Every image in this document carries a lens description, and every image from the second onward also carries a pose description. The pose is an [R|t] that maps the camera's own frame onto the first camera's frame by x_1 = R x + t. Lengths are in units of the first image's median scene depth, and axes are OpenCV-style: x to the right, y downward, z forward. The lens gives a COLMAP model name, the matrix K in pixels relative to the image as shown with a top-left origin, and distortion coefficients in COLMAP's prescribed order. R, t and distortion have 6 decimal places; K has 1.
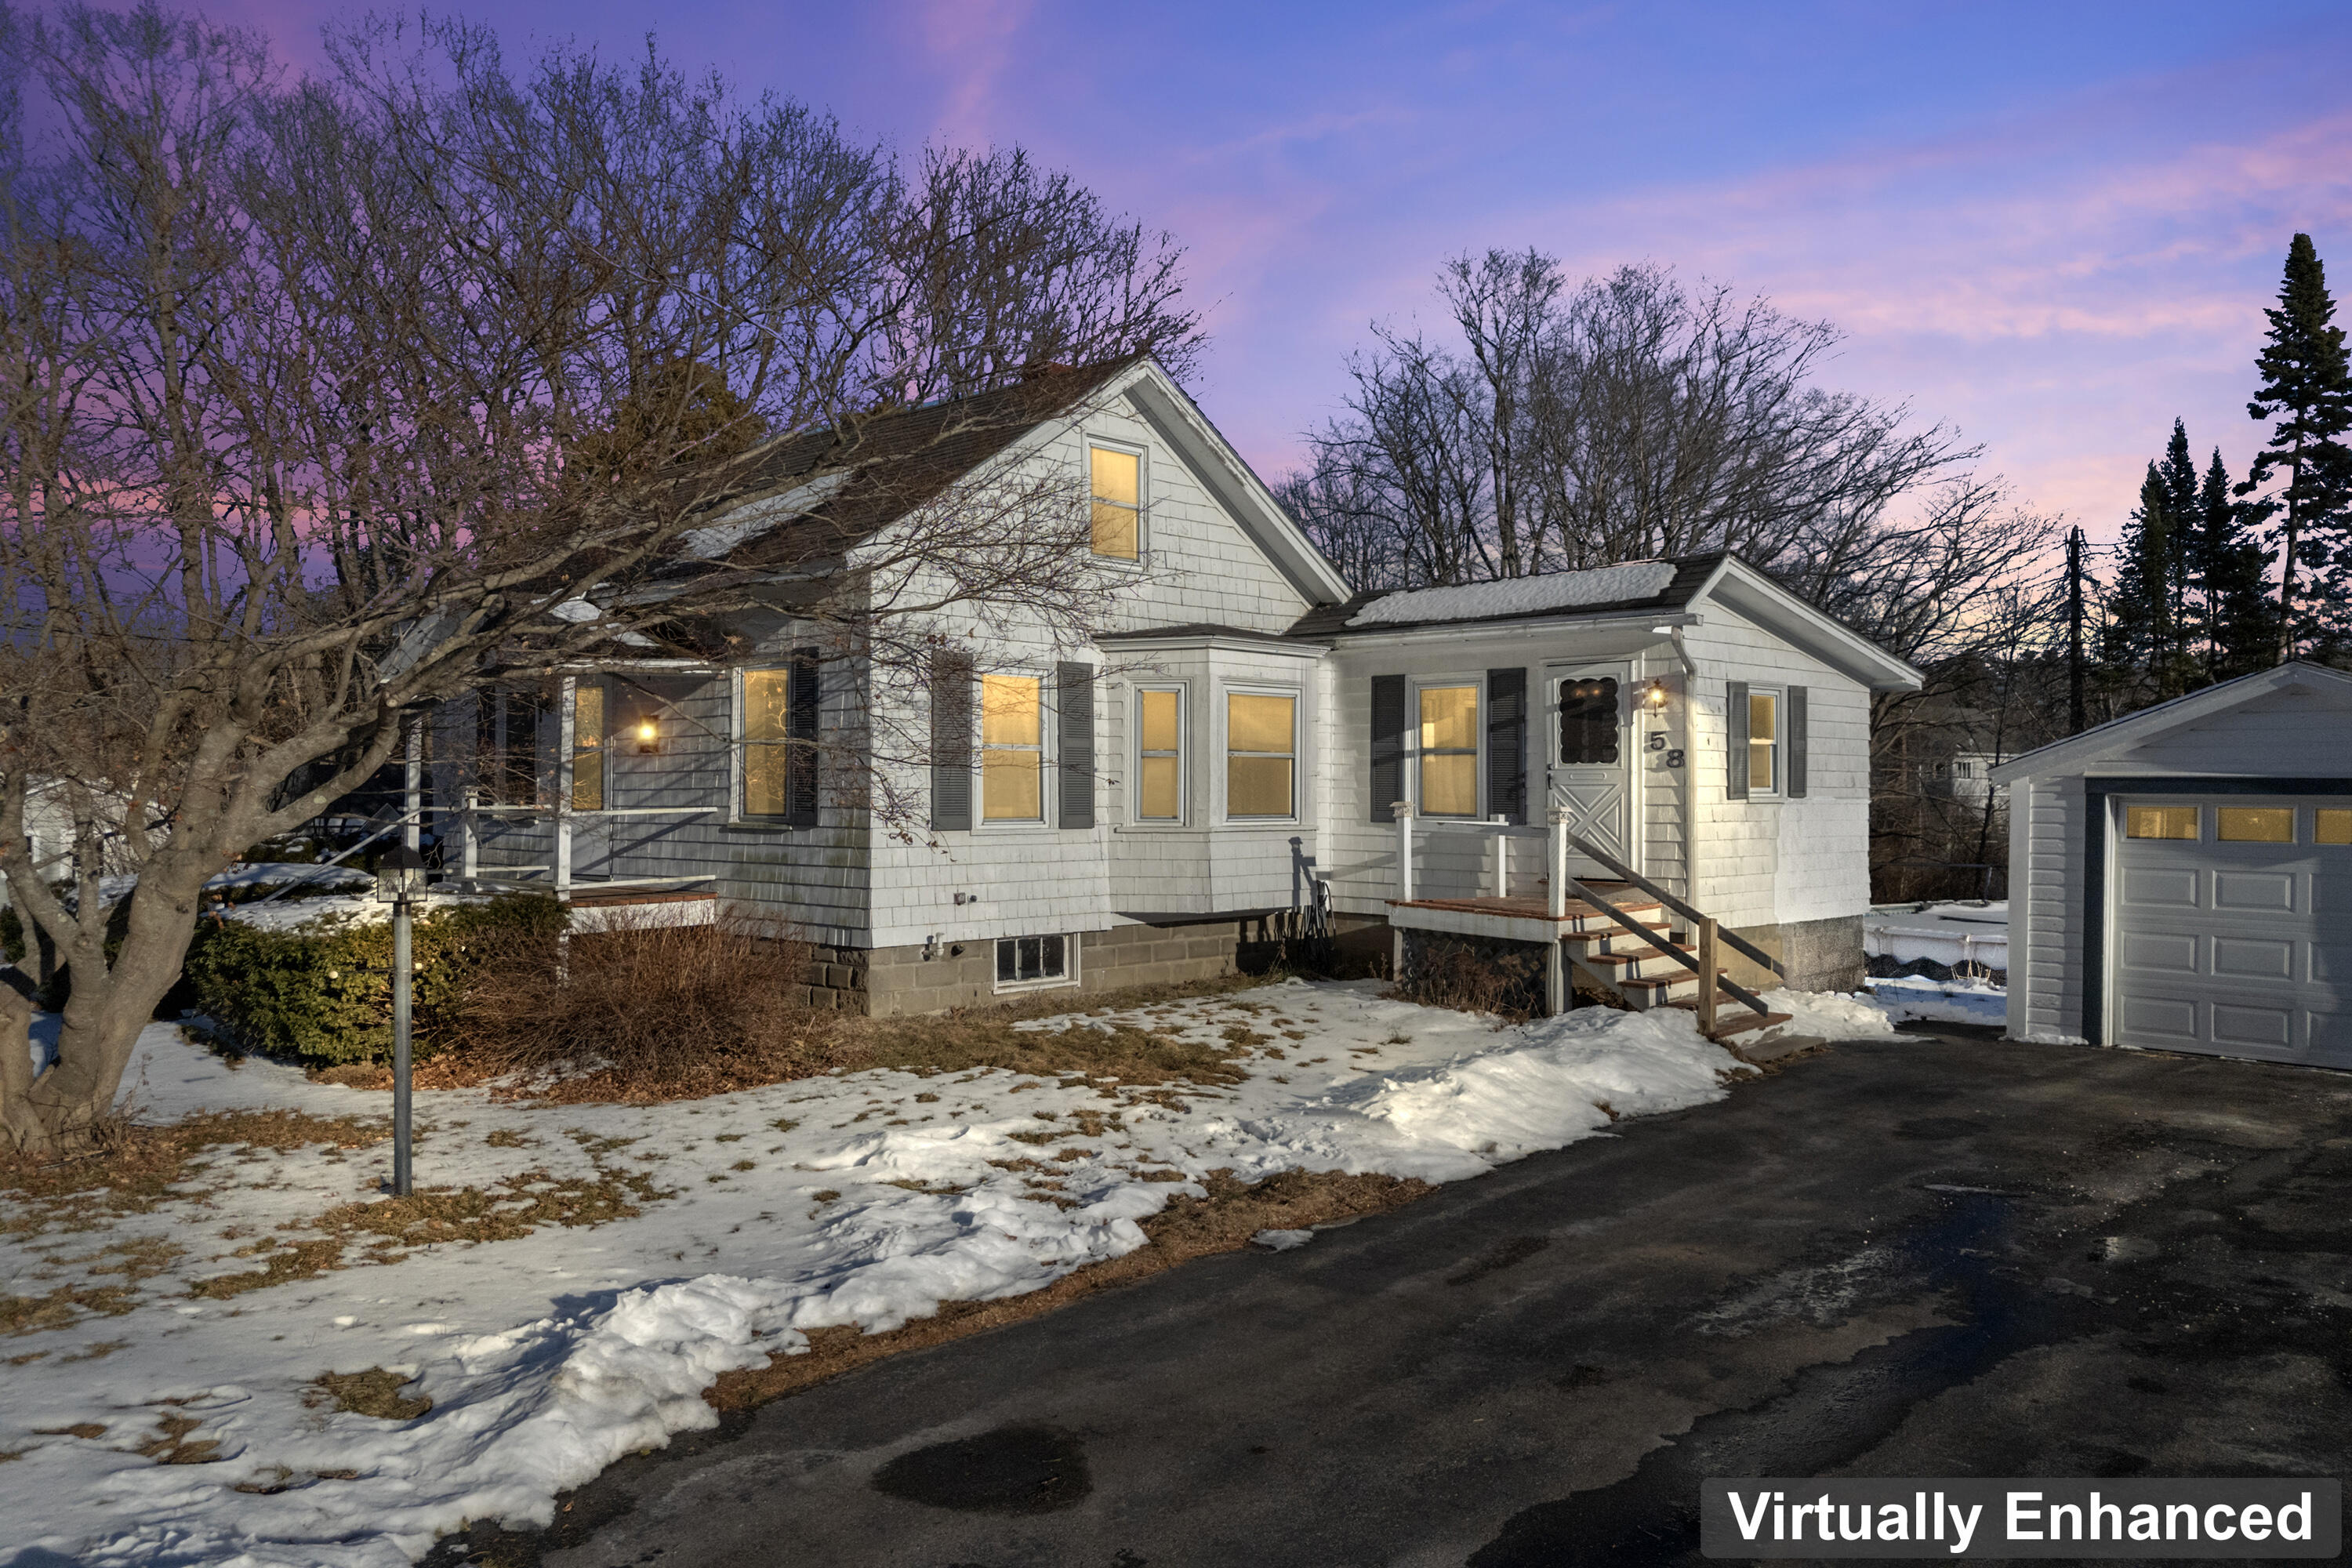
lens RADIAL K [[1589.4, 0, 1176.0], [0, 1589.4, 784.0], [0, 0, 1]] dist [-0.001996, -0.002114]
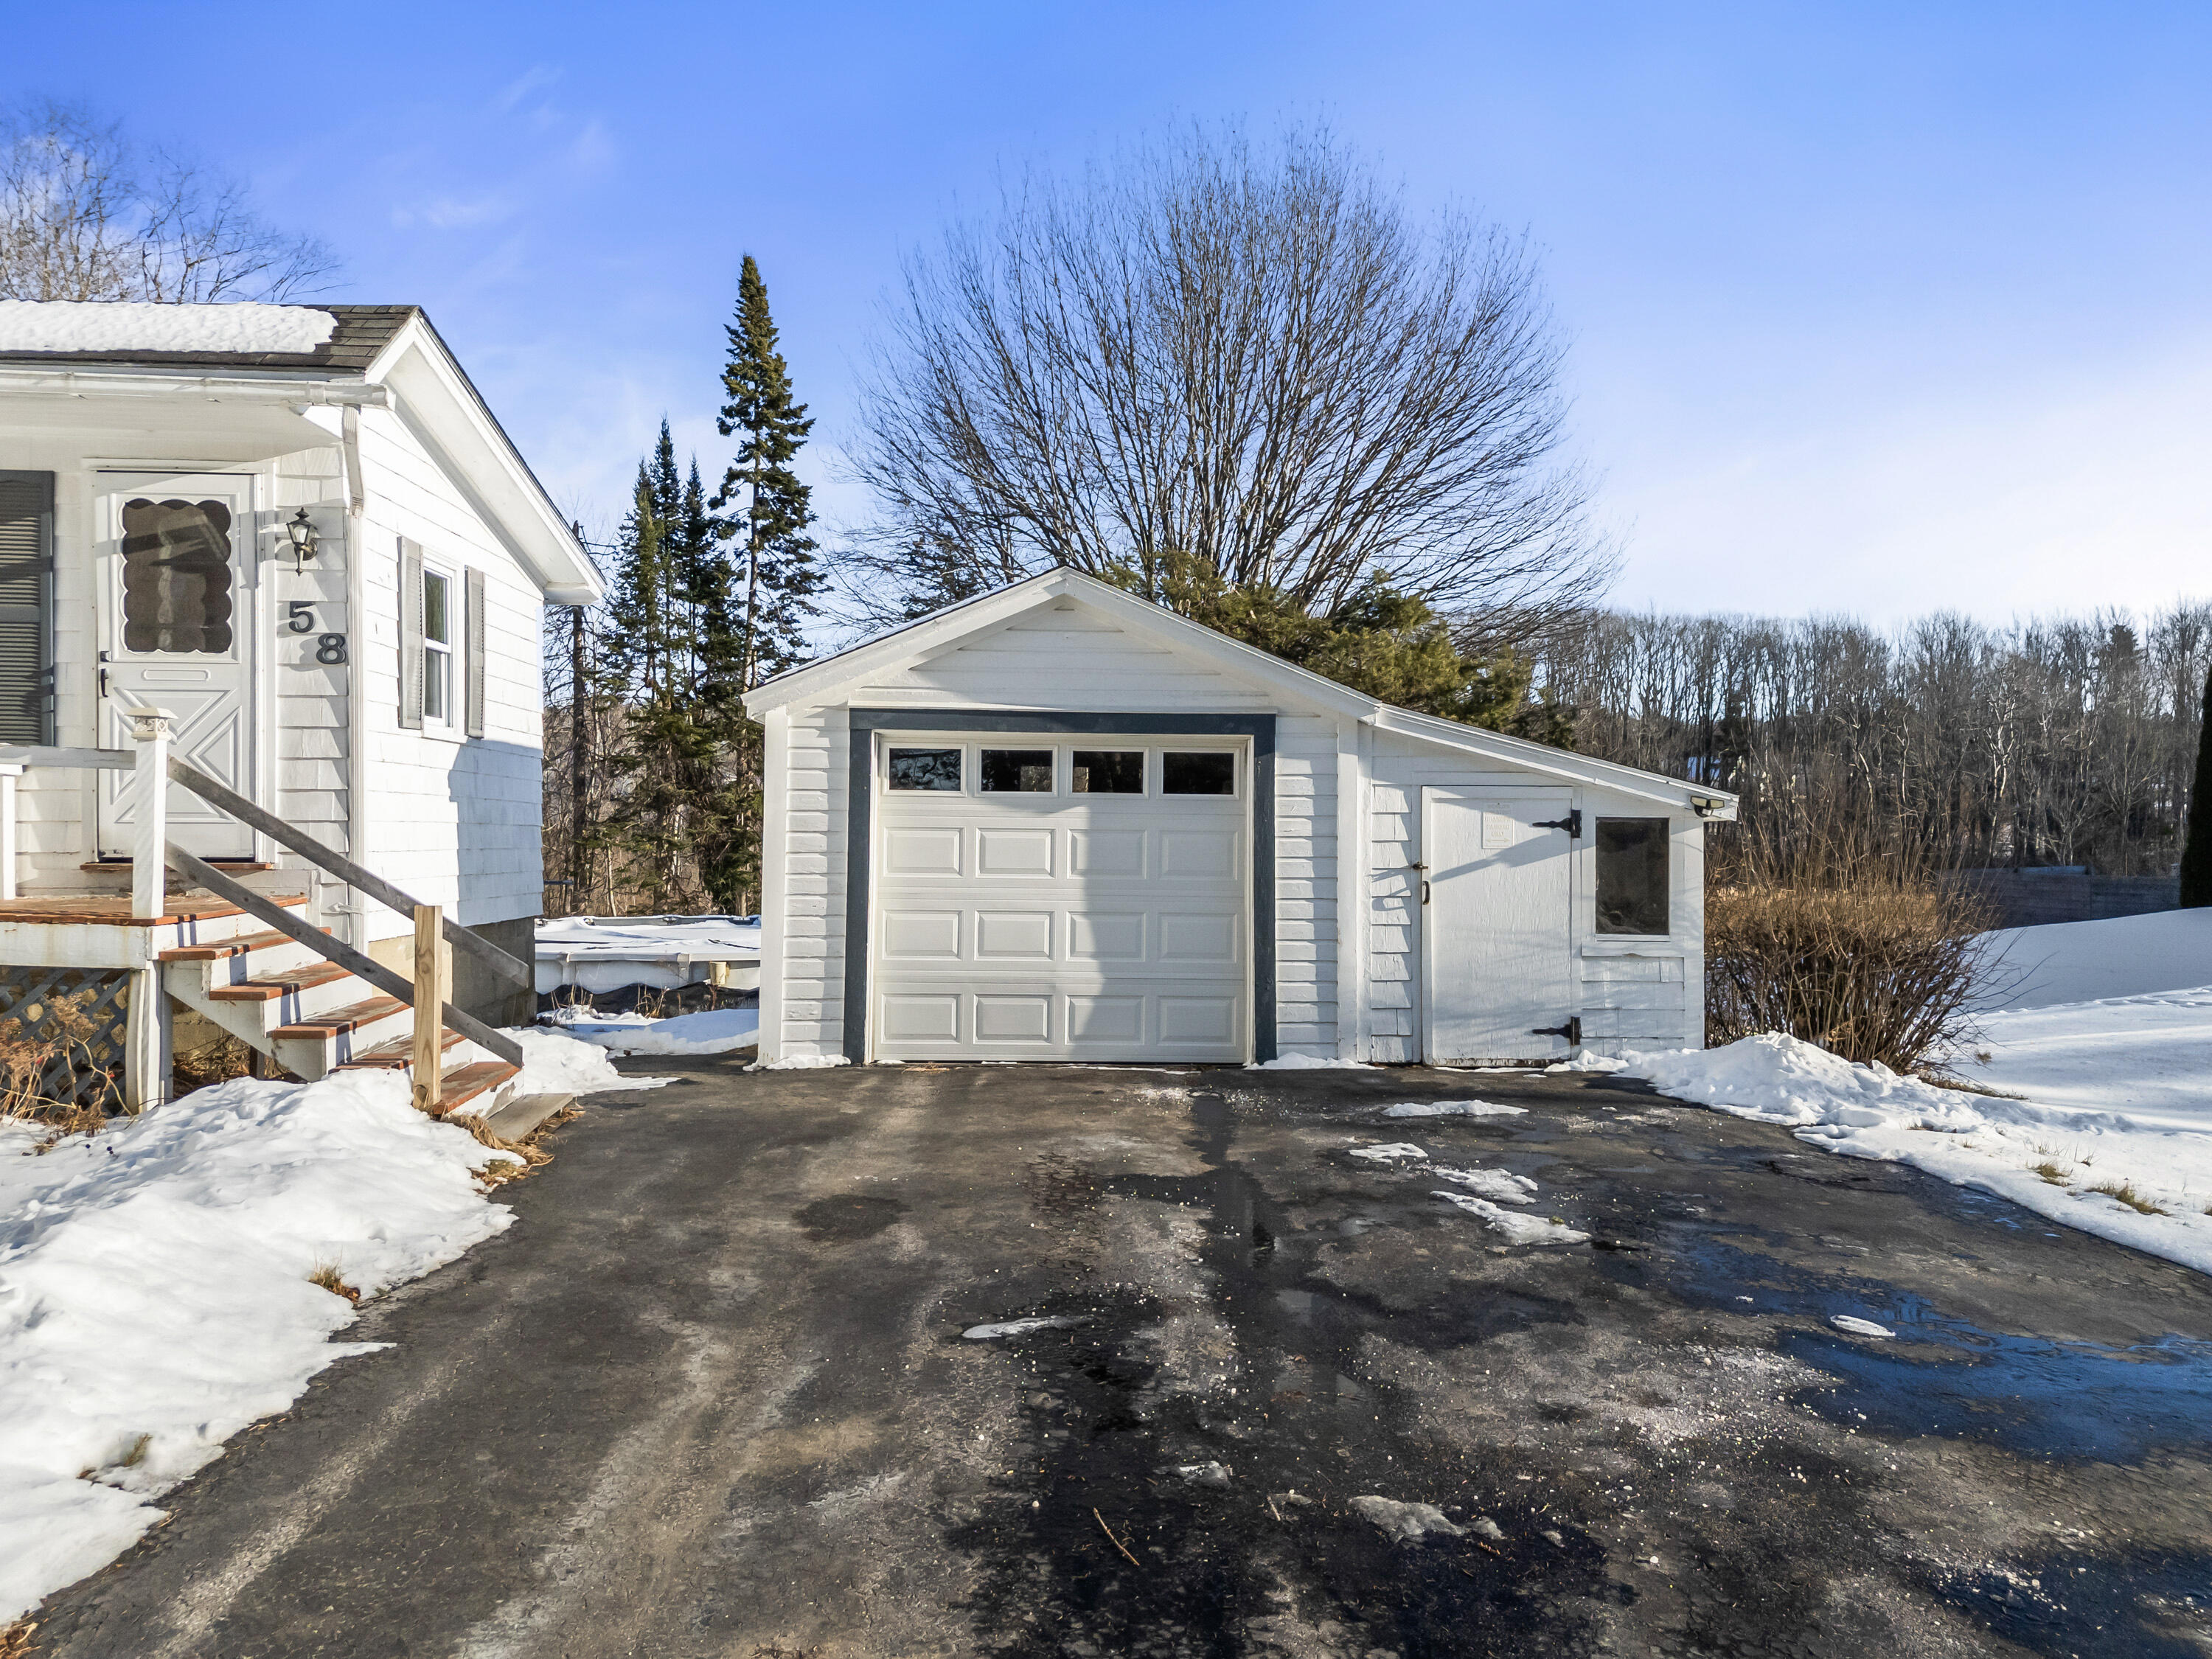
lens RADIAL K [[2137.2, 0, 1105.5], [0, 2137.2, 765.7], [0, 0, 1]] dist [0.059565, -0.030014]
pose [[0.763191, -0.011653, 0.646068, 0.019045], [0.011150, 0.999926, 0.004864, 0.031872], [-0.646077, 0.003492, 0.763264, 0.240926]]
